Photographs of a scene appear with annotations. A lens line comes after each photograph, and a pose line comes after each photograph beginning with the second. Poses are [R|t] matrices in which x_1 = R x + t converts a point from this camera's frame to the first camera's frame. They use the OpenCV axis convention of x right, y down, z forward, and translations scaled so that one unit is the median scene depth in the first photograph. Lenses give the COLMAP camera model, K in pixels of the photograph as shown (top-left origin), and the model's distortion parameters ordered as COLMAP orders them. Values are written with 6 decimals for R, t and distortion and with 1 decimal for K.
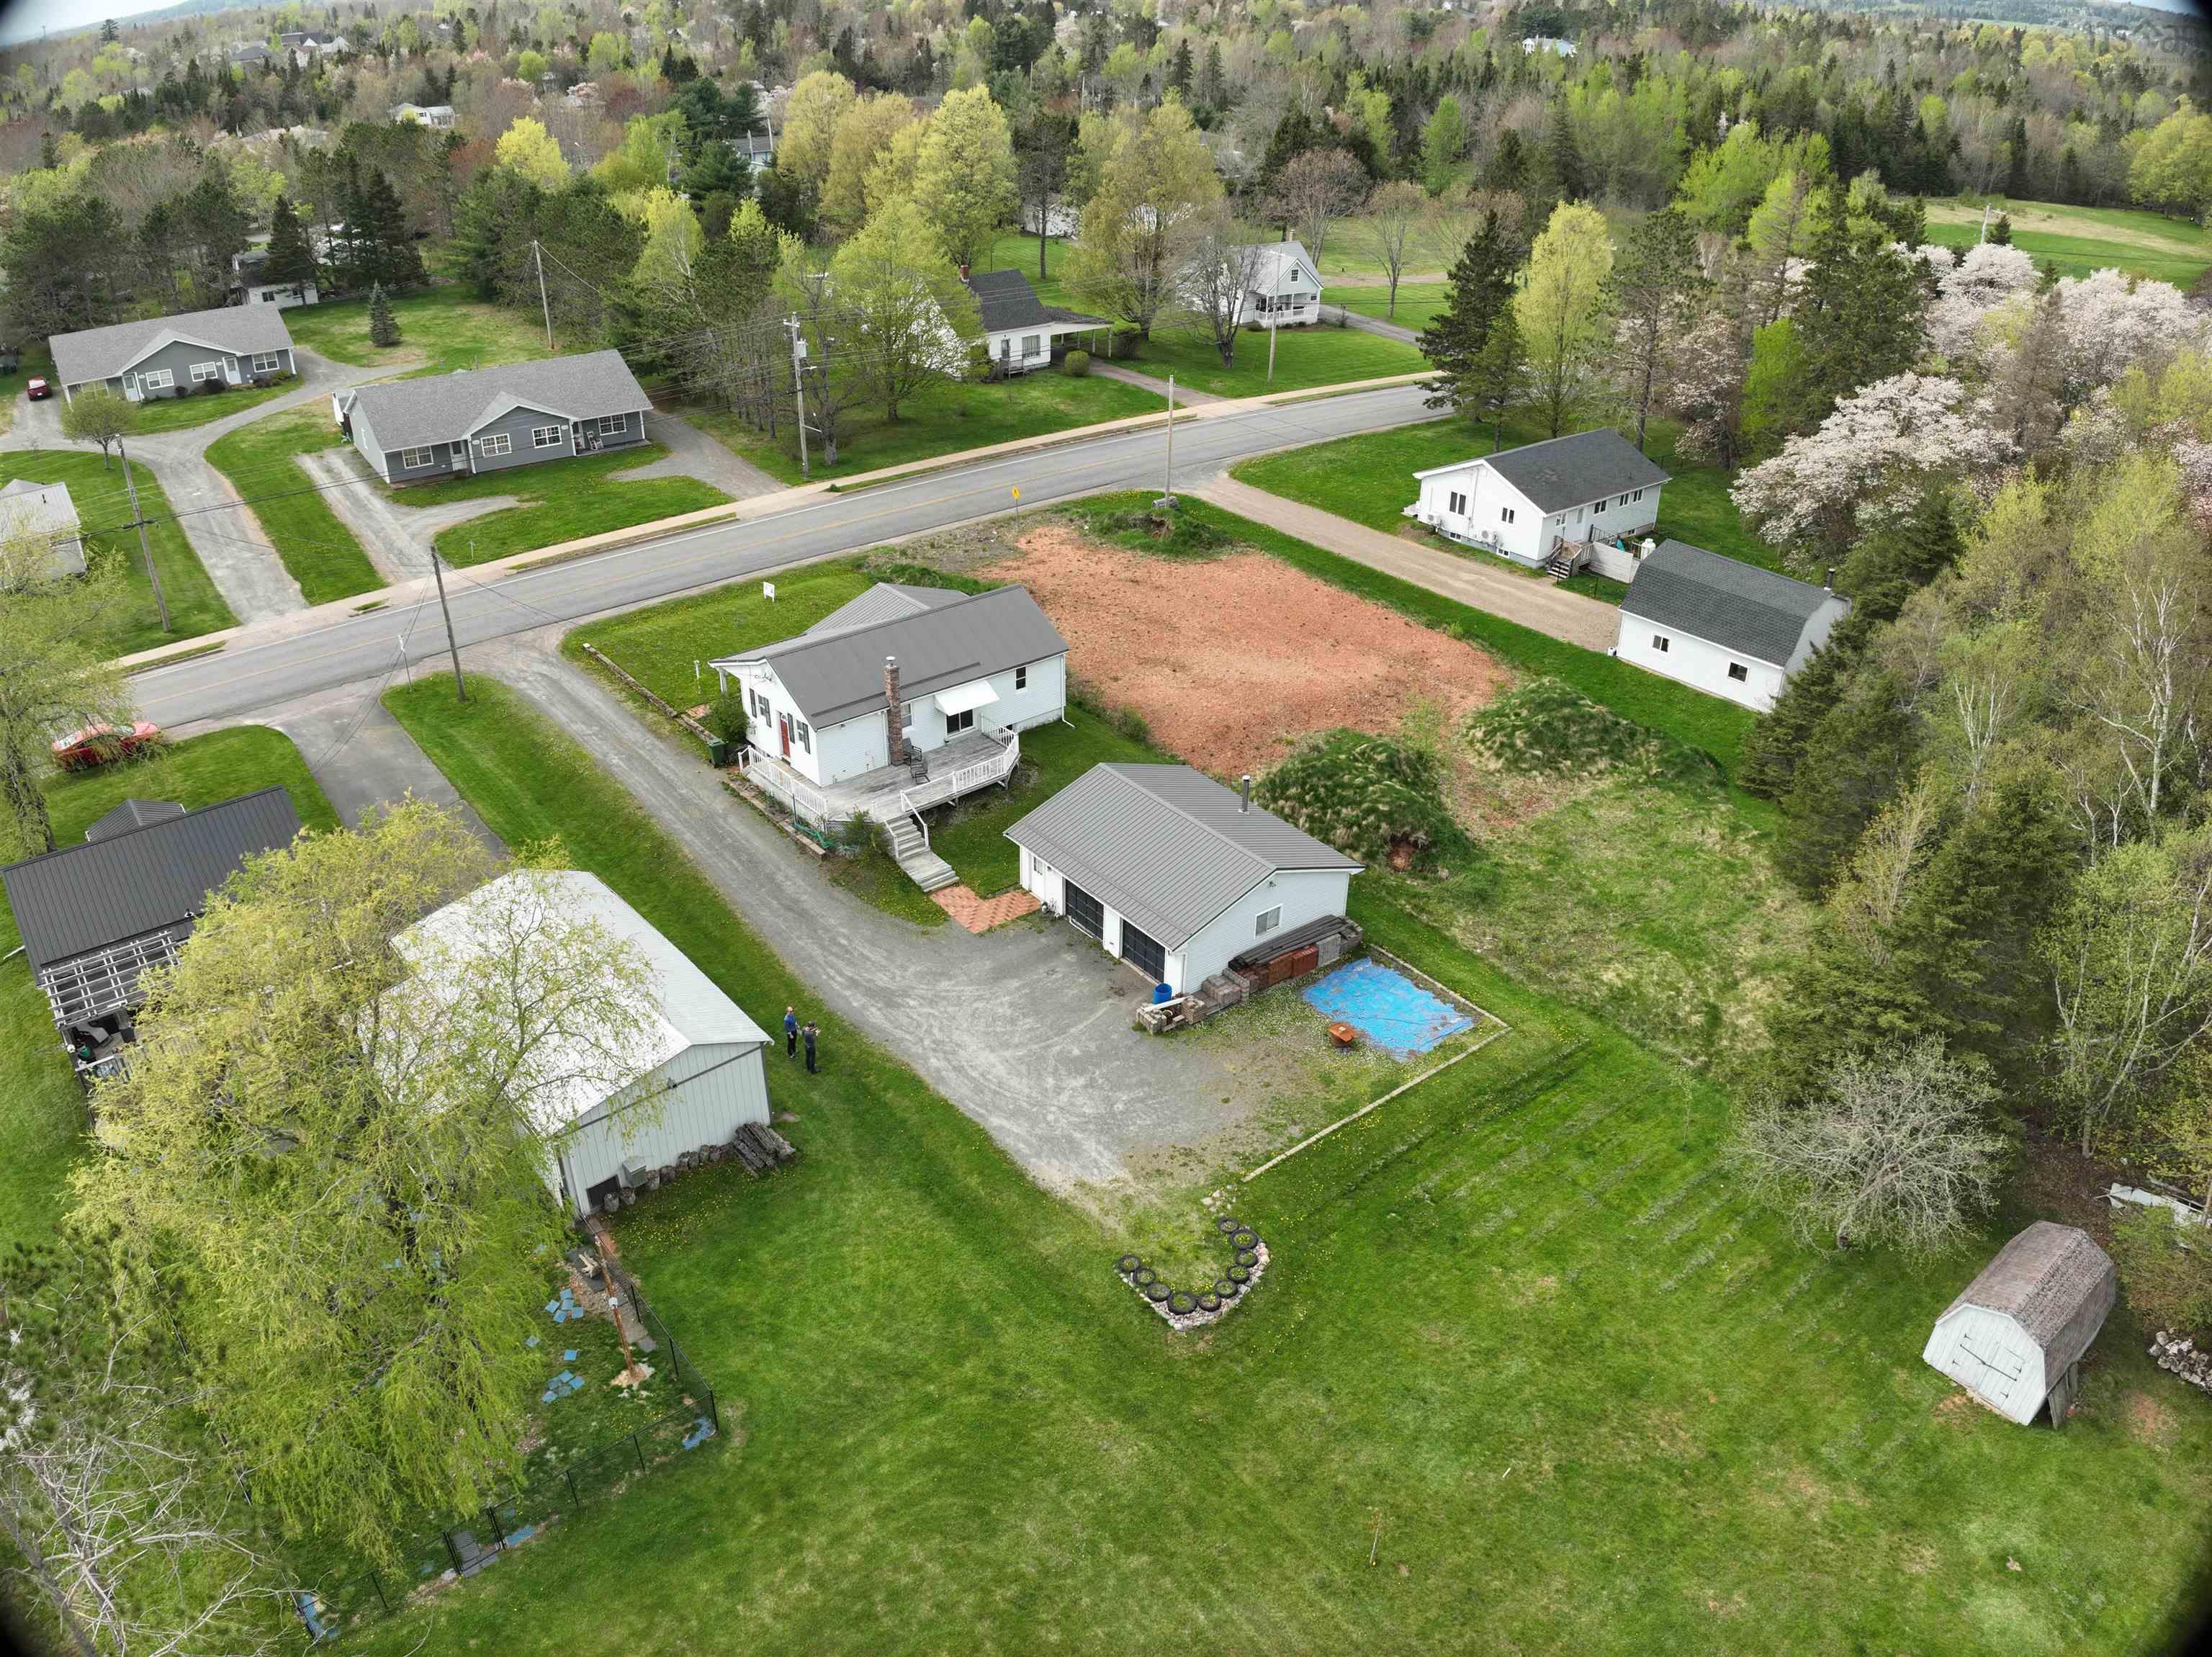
lens RADIAL K [[1557.8, 0, 1103.6], [0, 1557.8, 818.7], [0, 0, 1]] dist [-0.103876, -0.017362]
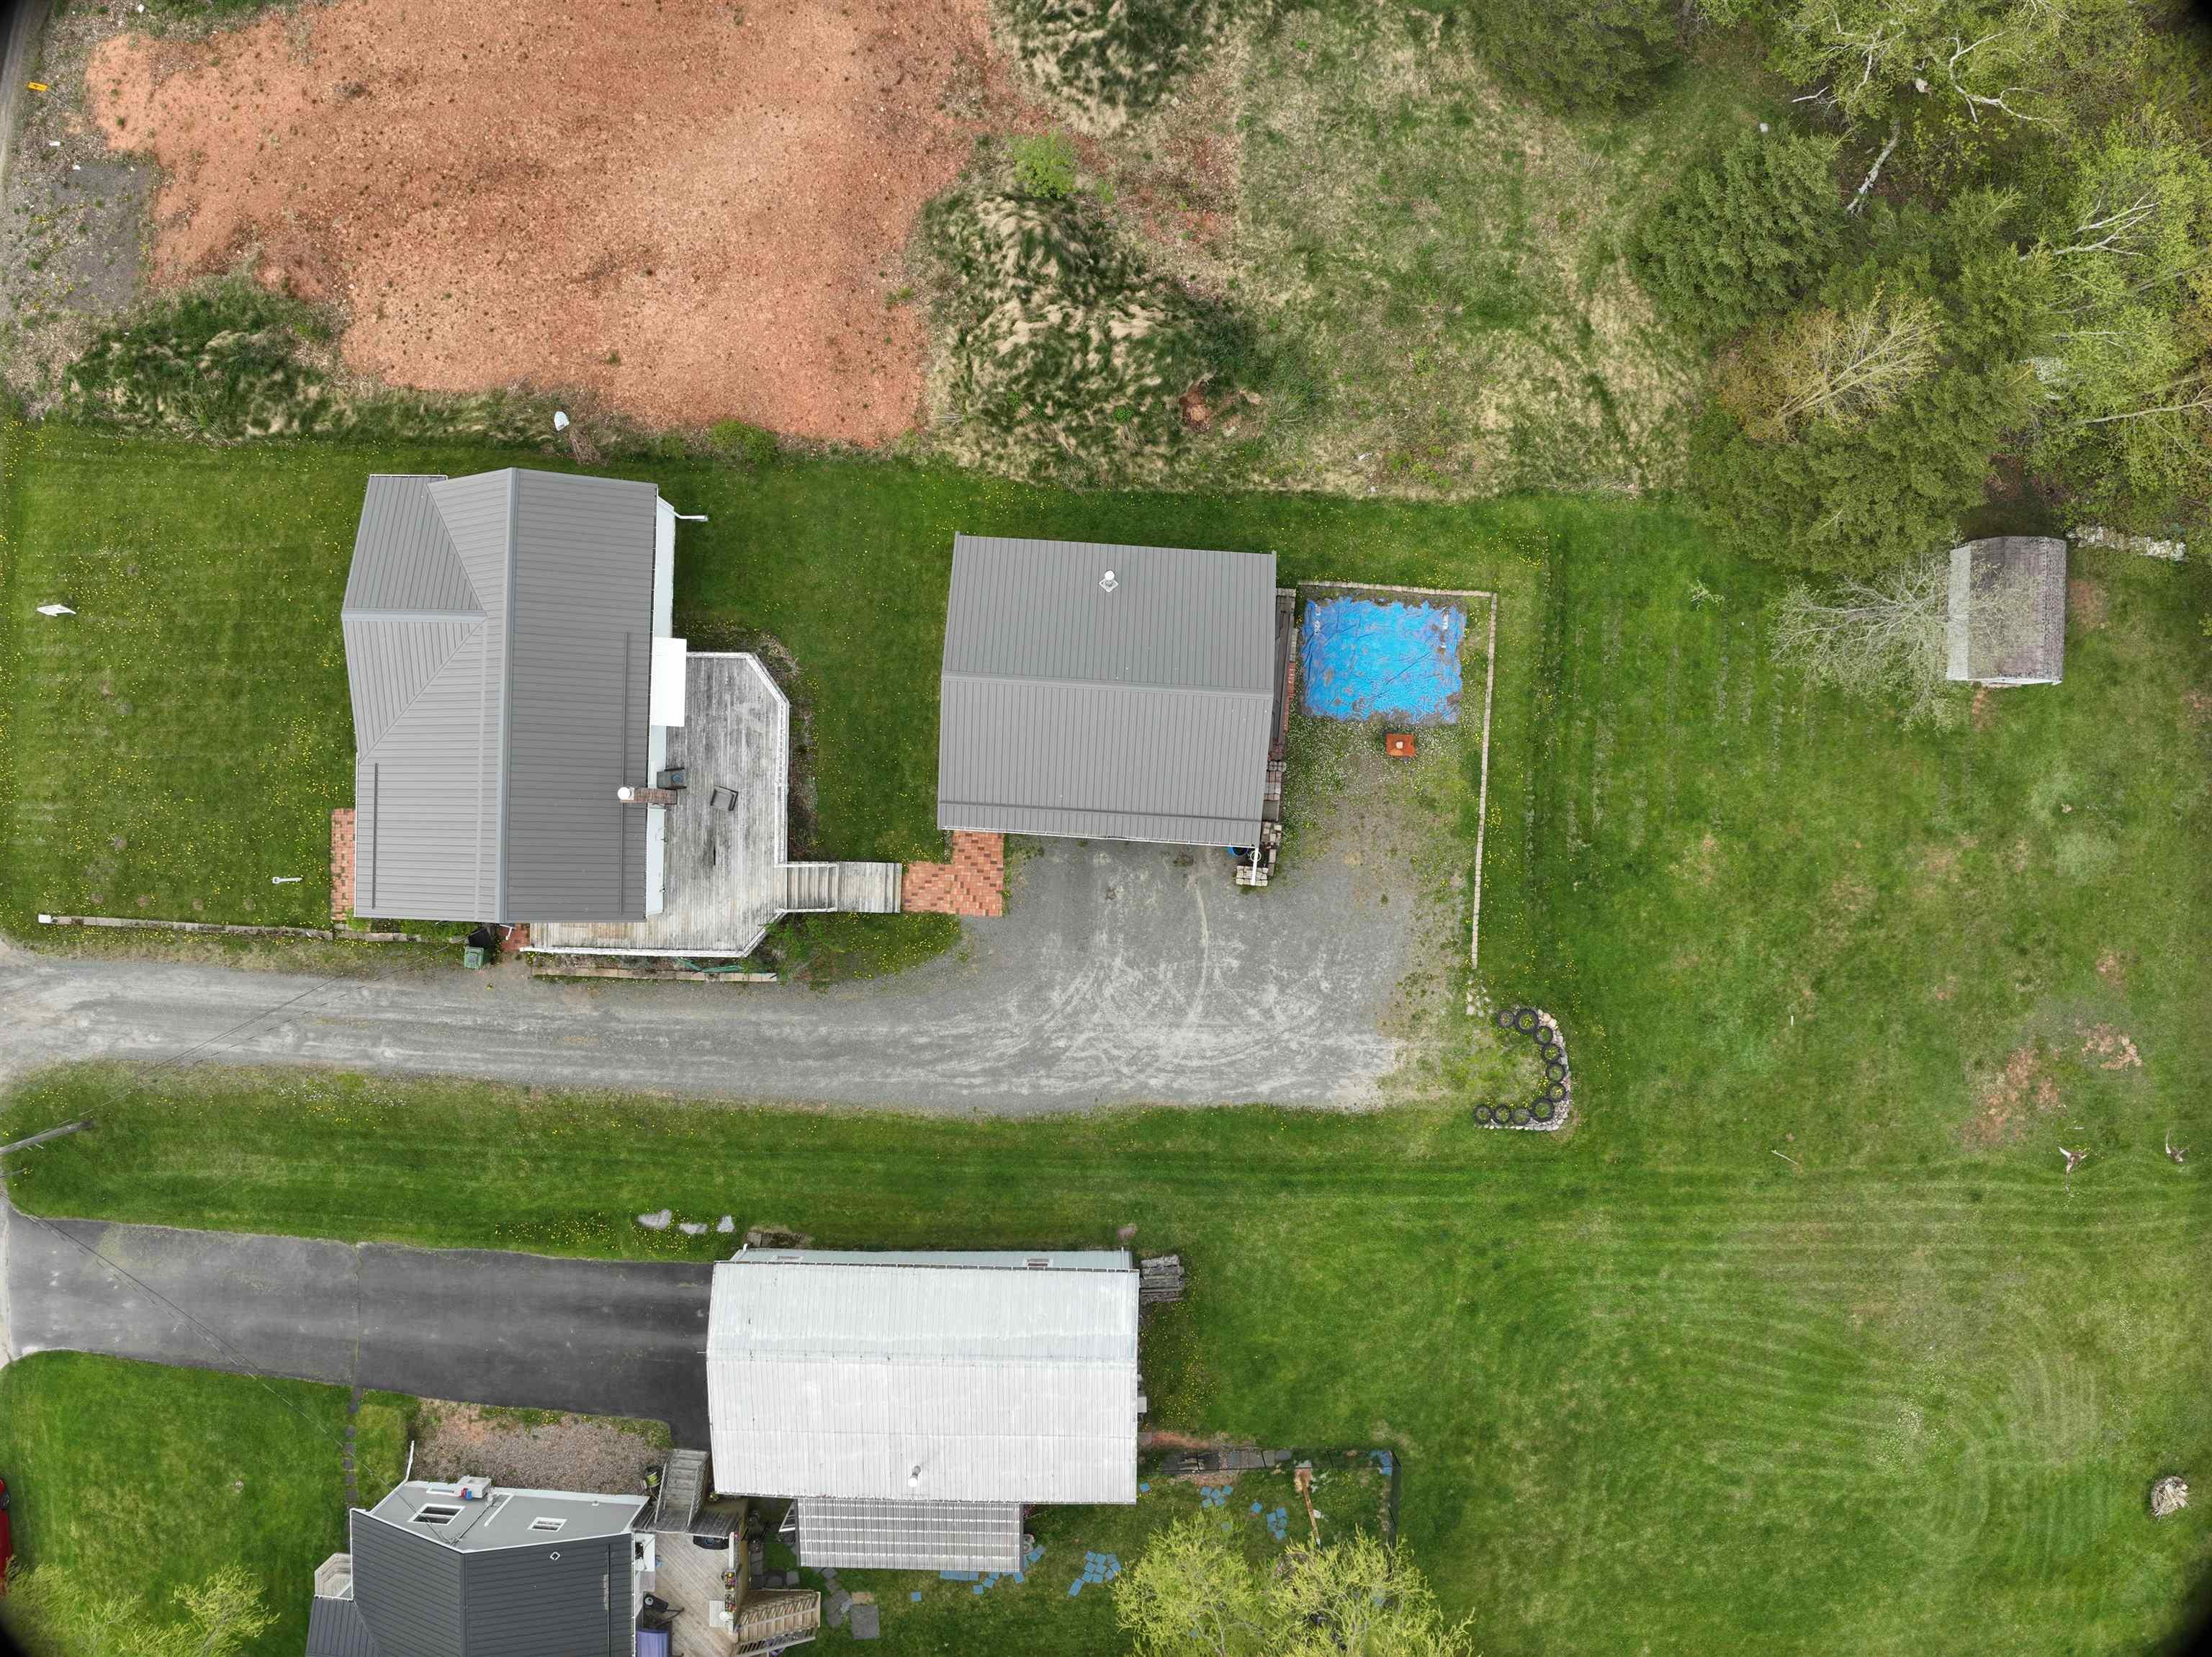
lens RADIAL K [[1557.8, 0, 1103.6], [0, 1557.8, 818.7], [0, 0, 1]] dist [-0.103876, -0.017362]
pose [[0.658634, -0.752463, 0.000990, -0.003420], [0.365029, 0.320662, 0.874031, -0.614376], [-0.657993, -0.575305, 0.485870, 0.498849]]
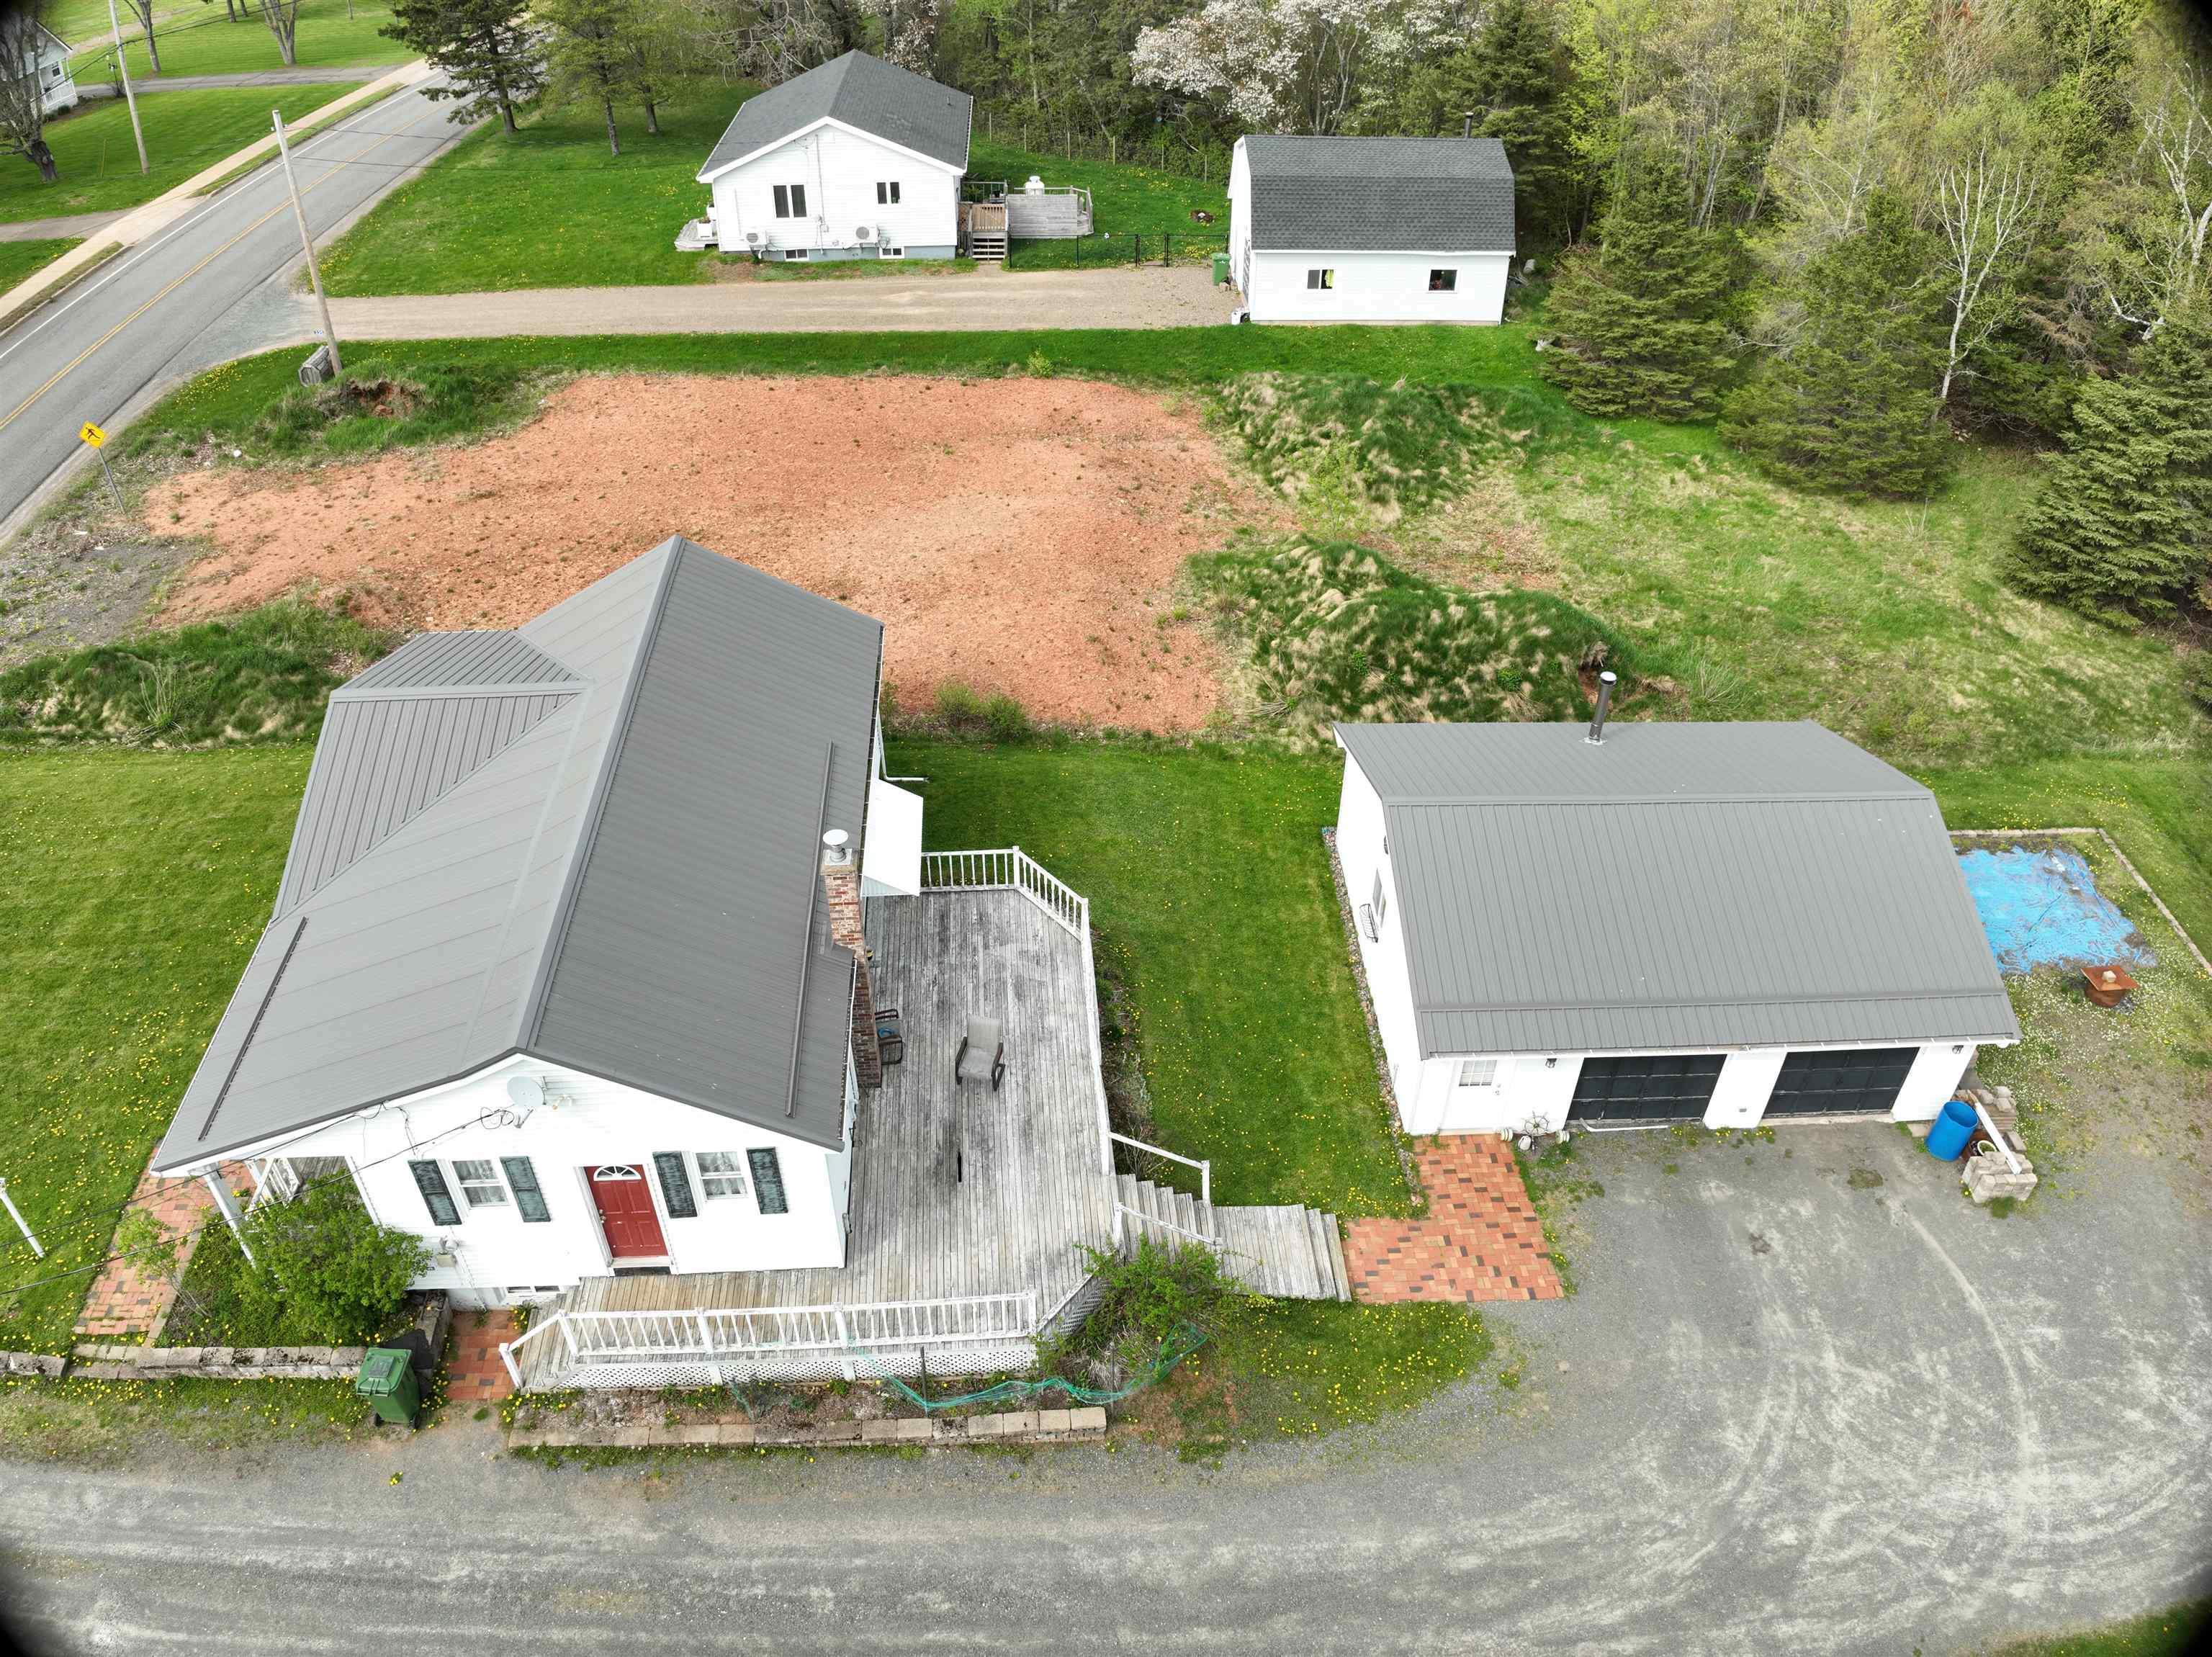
lens RADIAL K [[1557.8, 0, 1103.6], [0, 1557.8, 818.7], [0, 0, 1]] dist [-0.103876, -0.017362]
pose [[0.587953, -0.494725, 0.639967, -0.310239], [0.391422, 0.866373, 0.310139, -0.184528], [-0.707884, 0.068150, 0.703033, 0.701125]]
